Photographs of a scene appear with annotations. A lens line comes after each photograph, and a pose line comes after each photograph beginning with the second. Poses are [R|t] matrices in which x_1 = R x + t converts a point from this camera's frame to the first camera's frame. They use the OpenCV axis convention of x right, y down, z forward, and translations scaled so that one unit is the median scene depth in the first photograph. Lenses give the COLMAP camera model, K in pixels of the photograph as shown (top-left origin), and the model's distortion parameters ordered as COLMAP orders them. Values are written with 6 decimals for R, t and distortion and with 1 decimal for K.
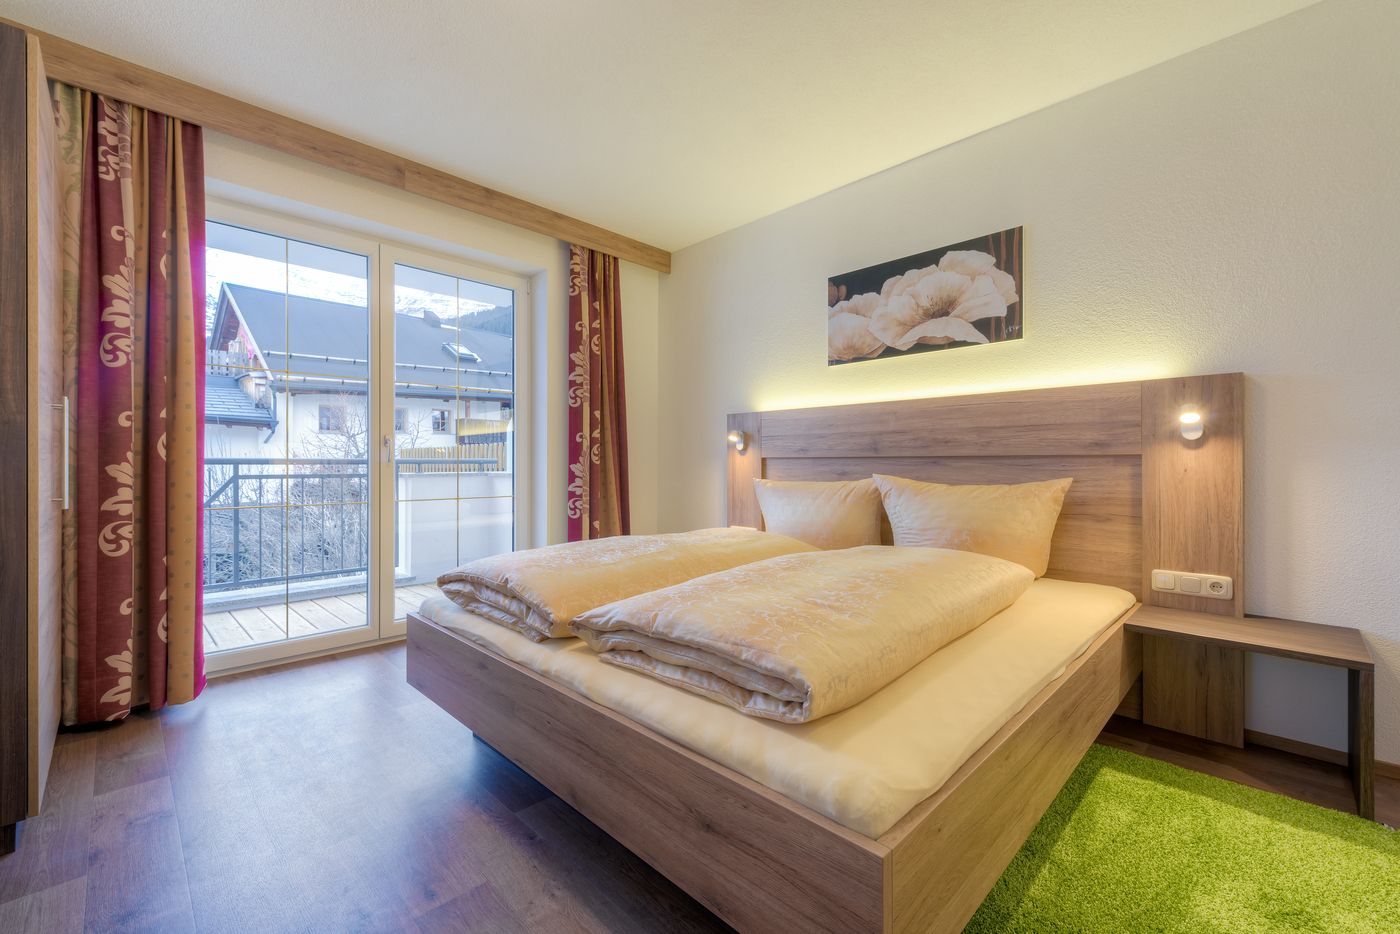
lens RADIAL K [[566.9, 0, 702.2], [0, 566.9, 474.7], [0, 0, 1]] dist [0.001957, 0.000953]
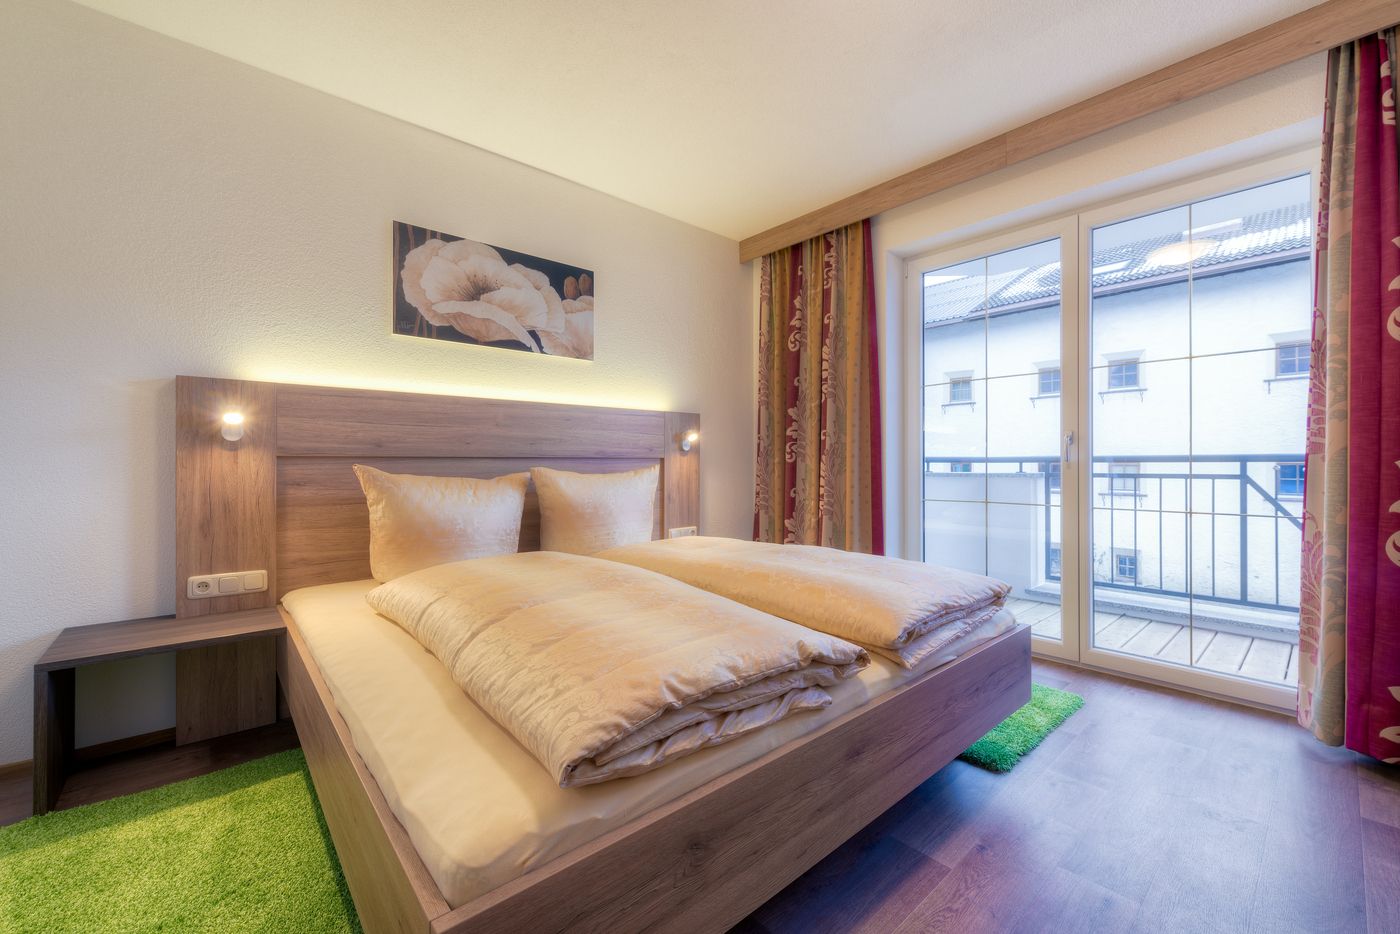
lens RADIAL K [[566.9, 0, 705.1], [0, 566.9, 455.8], [0, 0, 1]] dist [0.001957, 0.000953]
pose [[0.094687, 0.015519, 0.995386, -1.272064], [0.017308, 0.999702, -0.017233, -0.019380], [-0.995357, 0.018860, 0.094390, 1.263092]]
